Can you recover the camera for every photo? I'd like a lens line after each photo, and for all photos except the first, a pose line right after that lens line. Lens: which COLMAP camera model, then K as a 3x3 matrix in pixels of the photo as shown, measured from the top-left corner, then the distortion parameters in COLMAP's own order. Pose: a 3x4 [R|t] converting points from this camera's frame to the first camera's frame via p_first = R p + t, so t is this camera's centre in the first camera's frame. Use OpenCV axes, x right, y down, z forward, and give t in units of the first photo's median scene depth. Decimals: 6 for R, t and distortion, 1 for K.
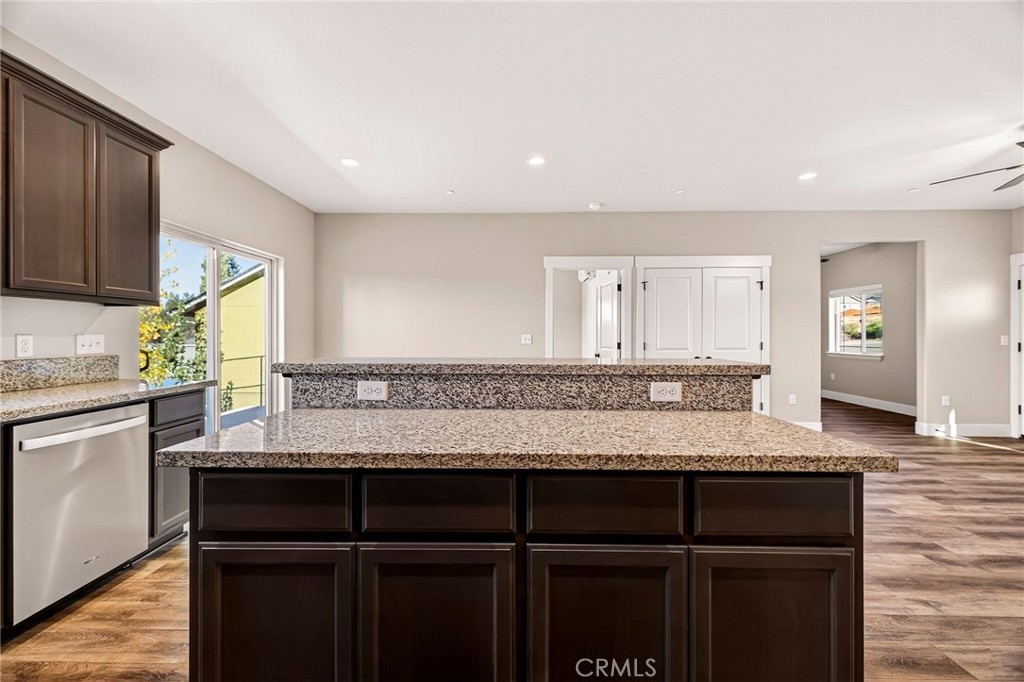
lens RADIAL K [[430.4, 0, 510.3], [0, 430.4, 332.6], [0, 0, 1]] dist [0.011167, -0.004183]
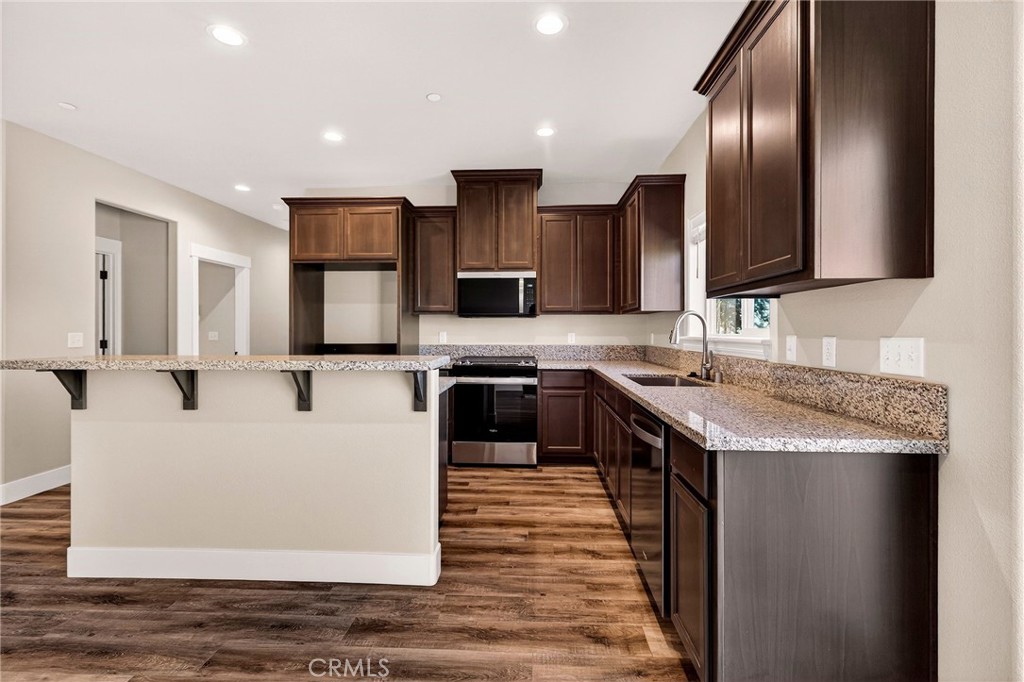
lens RADIAL K [[451.0, 0, 497.5], [0, 451.0, 332.6], [0, 0, 1]] dist [0.011573, 0.000401]
pose [[-0.998098, -0.003098, 0.061573, -0.781099], [-0.003203, 0.999994, -0.001611, 0.002001], [-0.061568, -0.001805, -0.998101, 2.377825]]
